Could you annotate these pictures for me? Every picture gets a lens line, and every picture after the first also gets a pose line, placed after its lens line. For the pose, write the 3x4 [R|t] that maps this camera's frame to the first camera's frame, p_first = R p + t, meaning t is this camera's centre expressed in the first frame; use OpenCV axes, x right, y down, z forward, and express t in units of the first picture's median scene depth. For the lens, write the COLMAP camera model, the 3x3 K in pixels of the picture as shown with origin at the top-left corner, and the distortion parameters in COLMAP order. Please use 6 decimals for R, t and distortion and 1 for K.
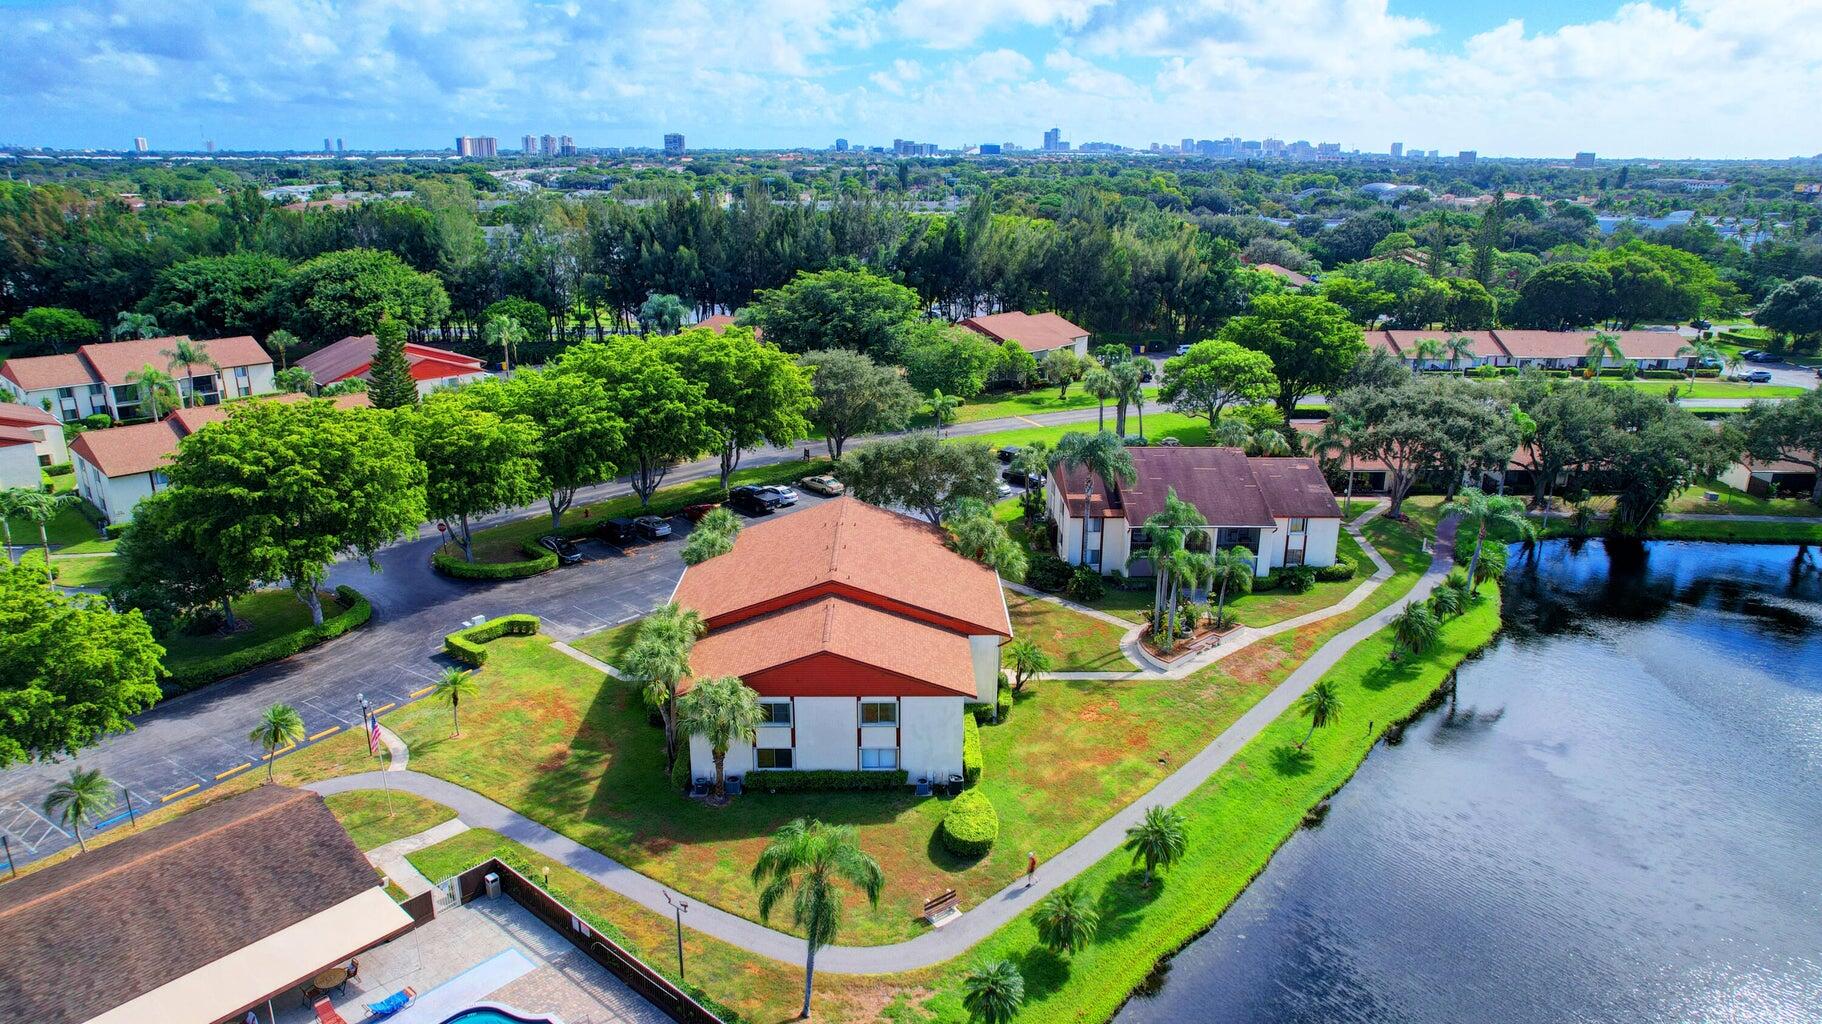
lens RADIAL K [[1184.8, 0, 910.2], [0, 1184.8, 503.3], [0, 0, 1]] dist [-0.073384, 0.067346]
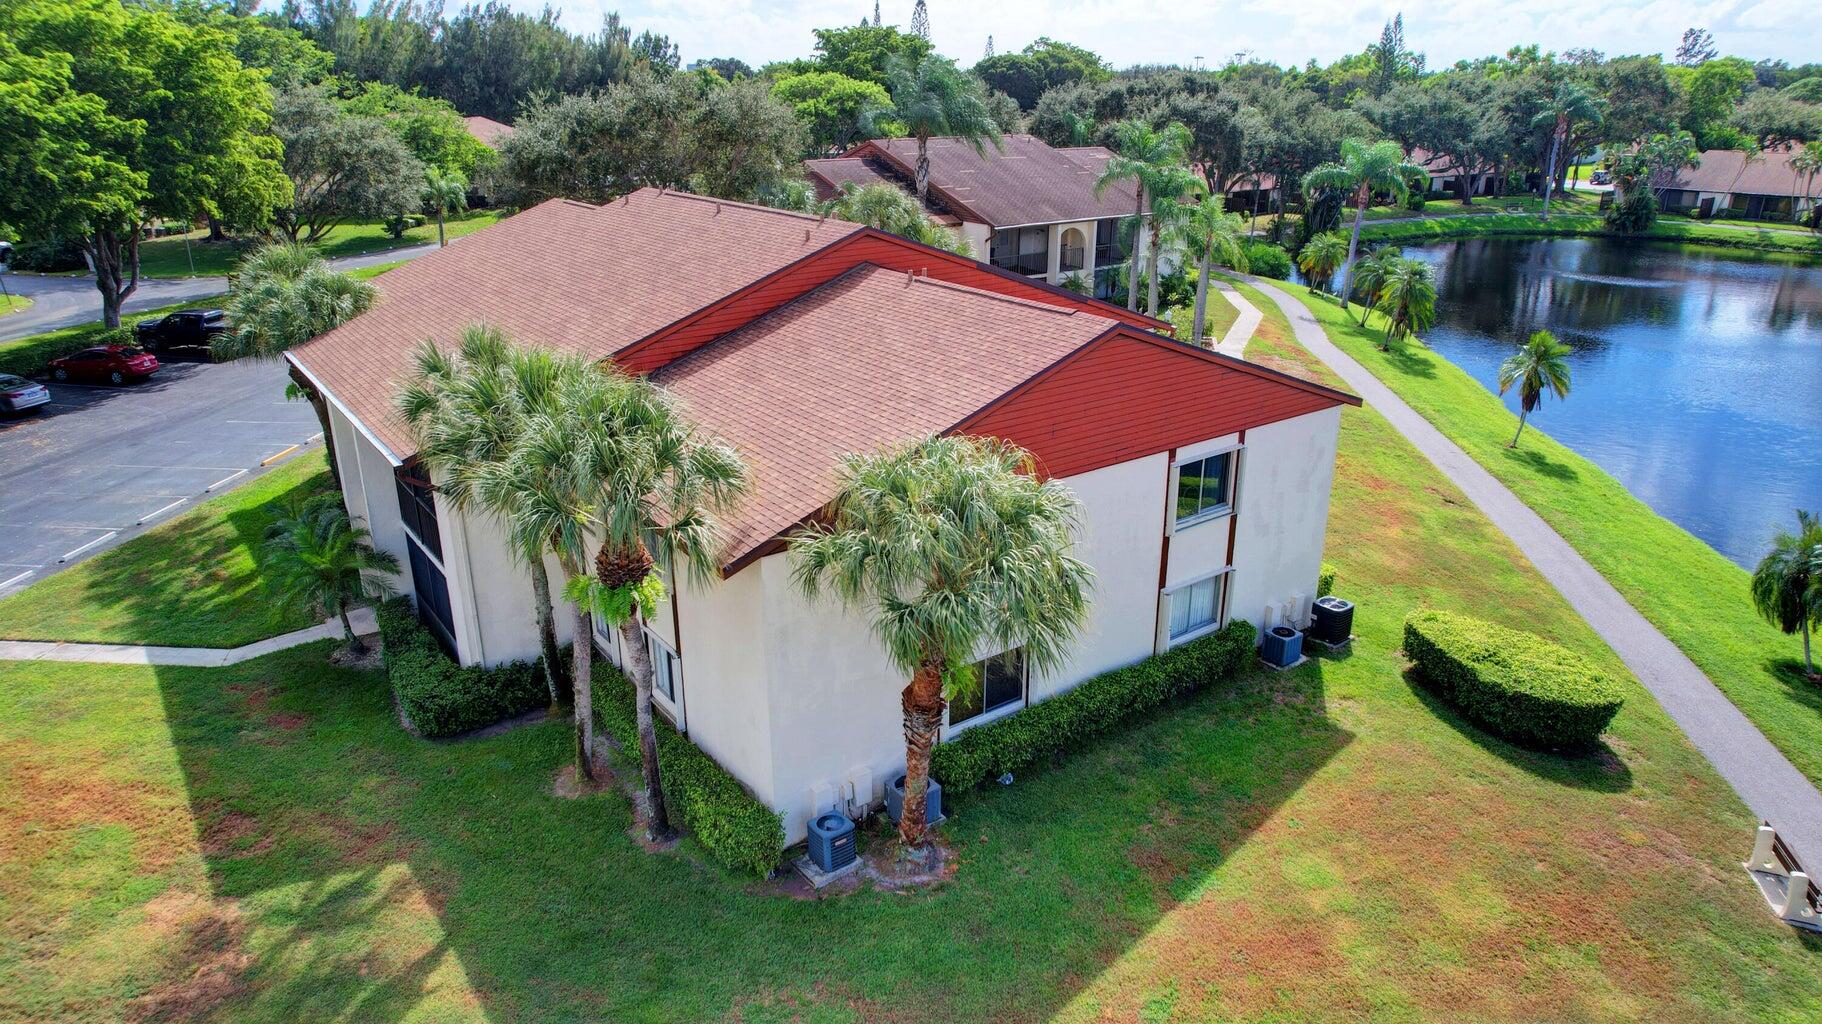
lens RADIAL K [[1184.8, 0, 910.2], [0, 1184.8, 503.3], [0, 0, 1]] dist [-0.073384, 0.067346]
pose [[0.806322, -0.201107, 0.556238, -0.314424], [0.176984, 0.979369, 0.097534, 0.127985], [-0.564377, 0.019801, 0.825280, 0.732252]]
